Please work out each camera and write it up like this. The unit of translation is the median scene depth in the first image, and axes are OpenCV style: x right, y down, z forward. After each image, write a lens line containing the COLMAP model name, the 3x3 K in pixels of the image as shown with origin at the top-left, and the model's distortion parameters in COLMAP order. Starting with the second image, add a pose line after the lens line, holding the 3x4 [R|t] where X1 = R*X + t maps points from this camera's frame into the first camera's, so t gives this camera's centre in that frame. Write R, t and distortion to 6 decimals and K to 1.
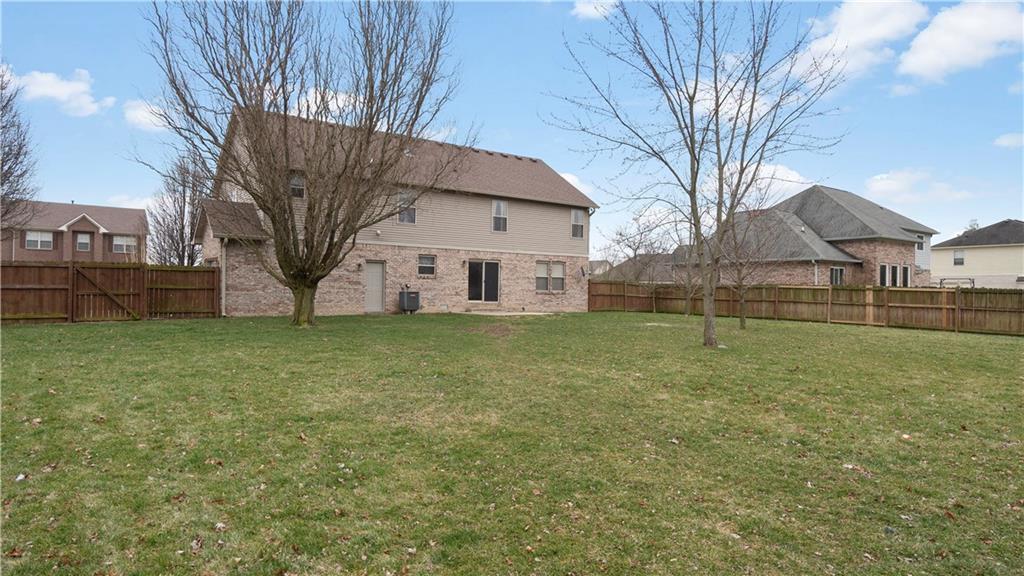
lens RADIAL K [[607.8, 0, 518.2], [0, 607.8, 290.7], [0, 0, 1]] dist [0.058283, -0.000228]
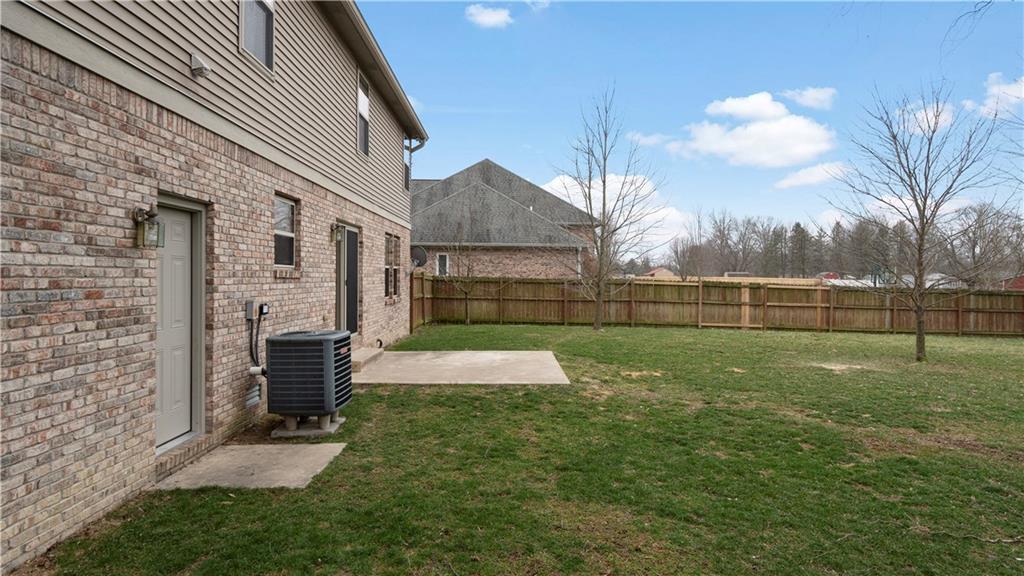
lens RADIAL K [[607.8, 0, 502.3], [0, 607.8, 282.4], [0, 0, 1]] dist [0.058283, -0.000228]
pose [[0.594218, -0.015194, 0.804161, -0.320516], [-0.003777, 0.999758, 0.021681, -0.024944], [-0.804295, -0.015921, 0.594017, 0.745216]]
